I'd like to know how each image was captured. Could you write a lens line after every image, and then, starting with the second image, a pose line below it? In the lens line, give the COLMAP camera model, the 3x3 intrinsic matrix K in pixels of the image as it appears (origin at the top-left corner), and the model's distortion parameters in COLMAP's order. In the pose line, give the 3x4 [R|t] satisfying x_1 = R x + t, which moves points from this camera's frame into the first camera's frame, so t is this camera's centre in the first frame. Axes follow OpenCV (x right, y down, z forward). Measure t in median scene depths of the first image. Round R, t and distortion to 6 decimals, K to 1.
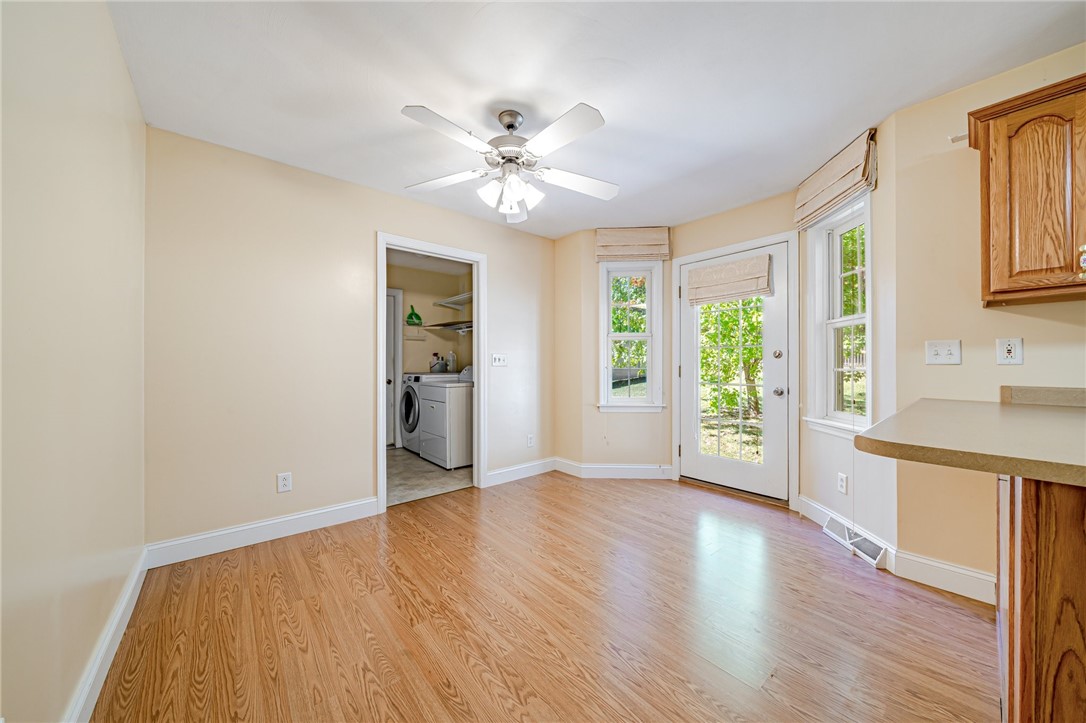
lens RADIAL K [[378.7, 0, 554.4], [0, 378.7, 363.2], [0, 0, 1]] dist [-0.003653, -0.000271]
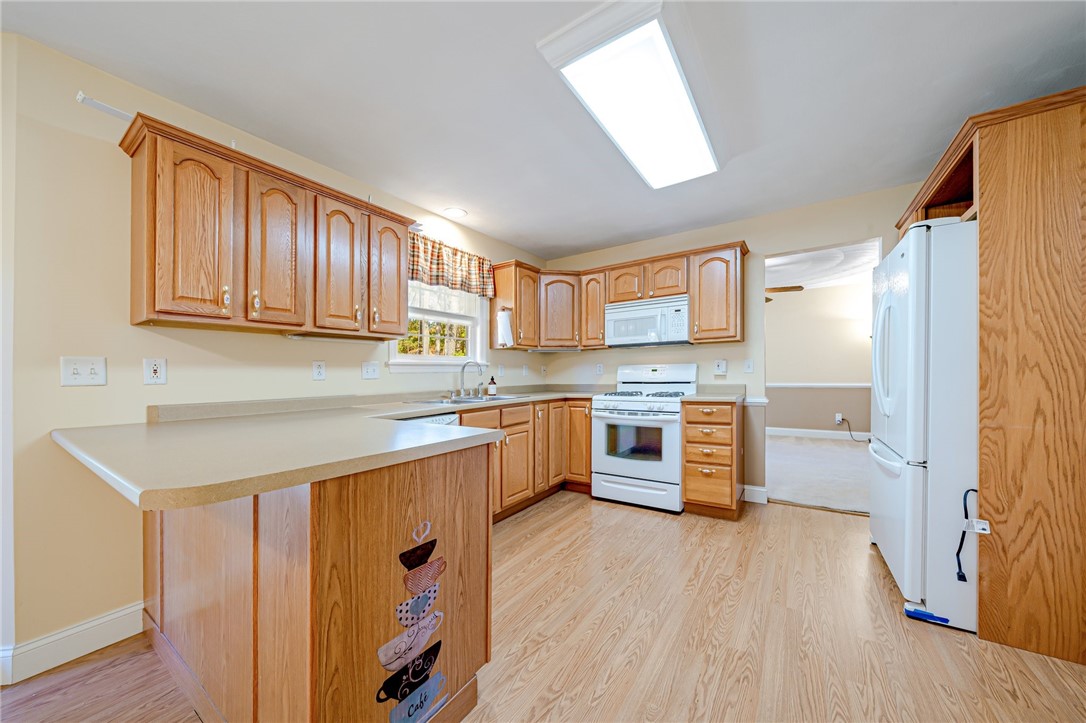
lens RADIAL K [[378.7, 0, 543.9], [0, 378.7, 375.5], [0, 0, 1]] dist [-0.003653, -0.000271]
pose [[-0.256101, 0.001846, 0.966648, -0.030235], [0.010225, 0.999947, 0.000799, -0.007844], [-0.966596, 0.010089, -0.256106, 0.195277]]
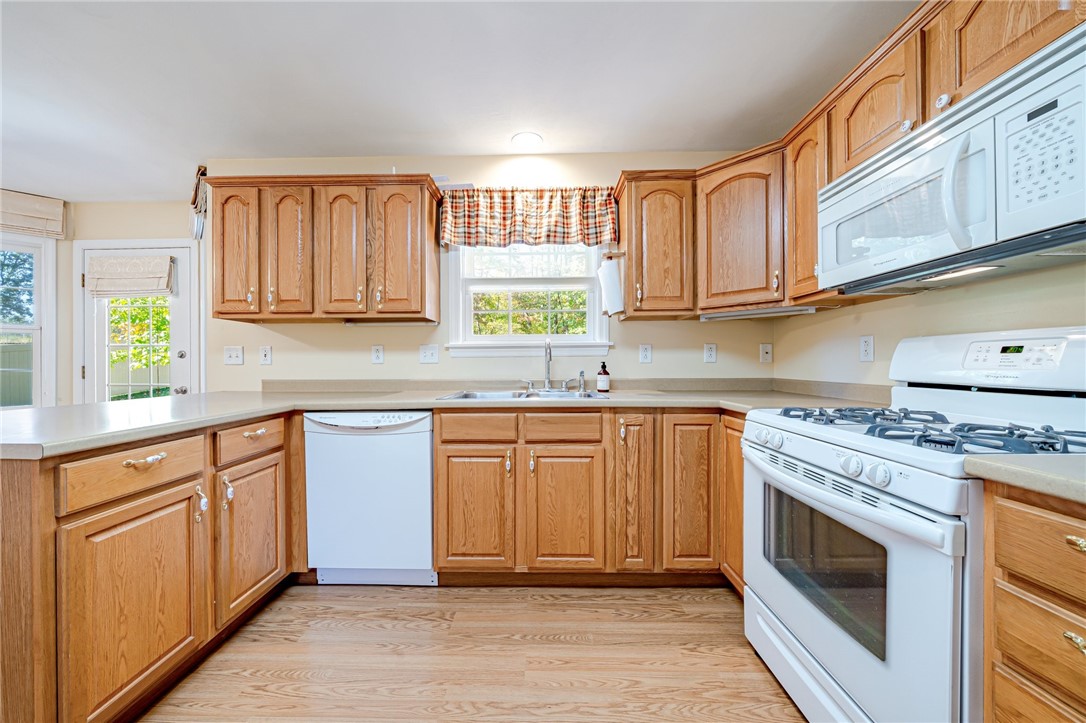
lens RADIAL K [[378.7, 0, 530.4], [0, 378.7, 362.0], [0, 0, 1]] dist [-0.003653, -0.000271]
pose [[0.670929, 0.002374, 0.741518, 0.636852], [-0.001652, 0.999997, -0.001707, -0.005180], [-0.741520, -0.000080, 0.670931, -0.543464]]
